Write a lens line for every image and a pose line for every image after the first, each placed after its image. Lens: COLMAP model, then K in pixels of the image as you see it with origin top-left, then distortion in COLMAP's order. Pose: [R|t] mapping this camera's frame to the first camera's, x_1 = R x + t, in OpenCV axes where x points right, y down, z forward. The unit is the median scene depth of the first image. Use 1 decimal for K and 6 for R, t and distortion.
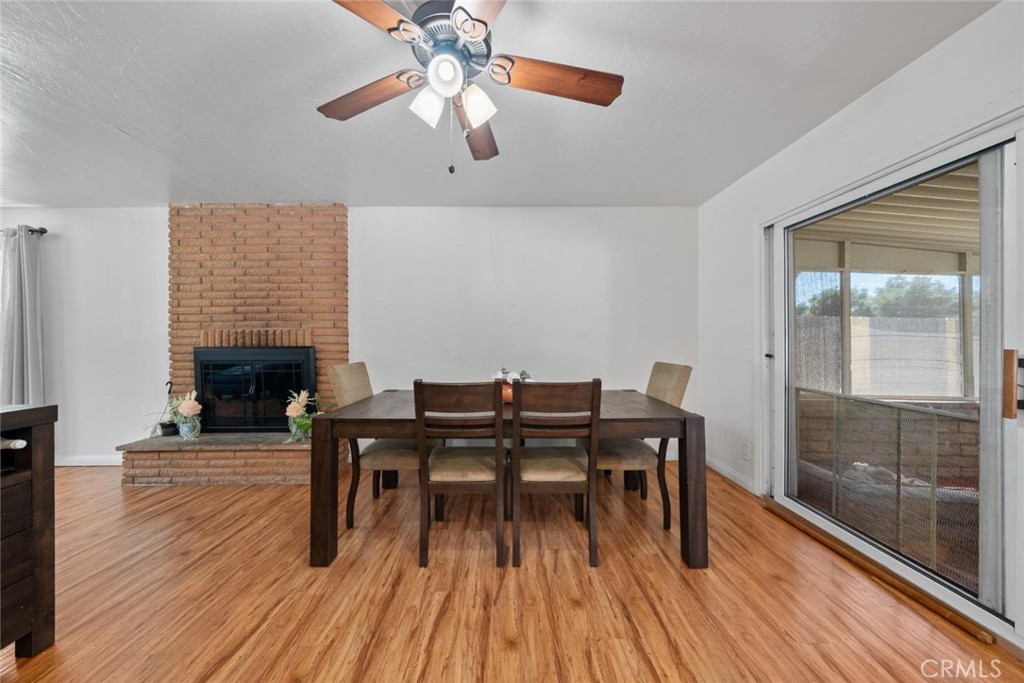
lens RADIAL K [[355.5, 0, 514.1], [0, 355.5, 337.8], [0, 0, 1]] dist [-0.005542, 0.000206]
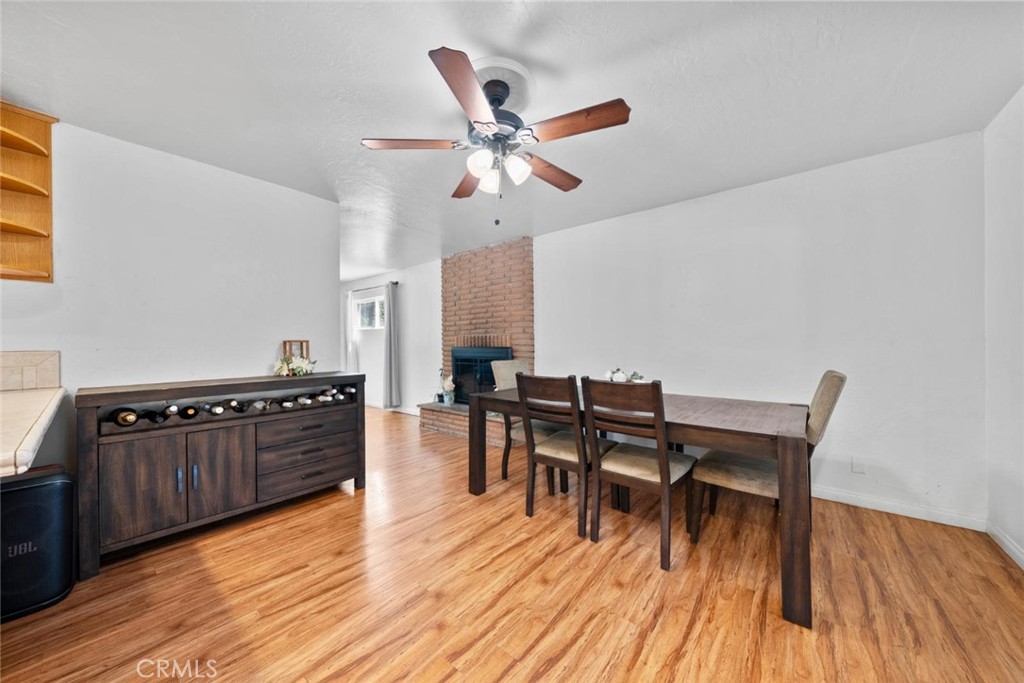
lens RADIAL K [[355.5, 0, 511.3], [0, 355.5, 340.8], [0, 0, 1]] dist [-0.005542, 0.000206]
pose [[0.761035, -0.005637, -0.648687, 0.307690], [0.008422, 0.999964, 0.001190, -0.001238], [0.648657, -0.006369, 0.761054, -0.018144]]
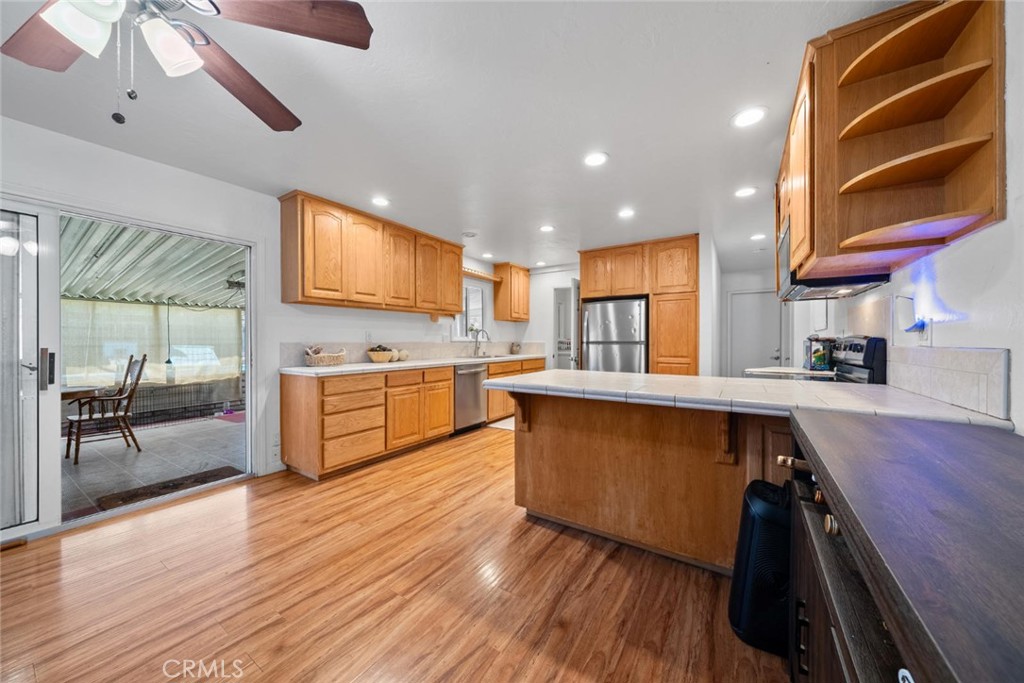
lens RADIAL K [[355.5, 0, 510.9], [0, 355.5, 343.1], [0, 0, 1]] dist [-0.005542, 0.000206]
pose [[-0.826087, -0.000187, 0.563543, -0.506608], [-0.000047, 1.000000, 0.000262, 0.004819], [-0.563543, 0.000189, -0.826087, 0.449476]]
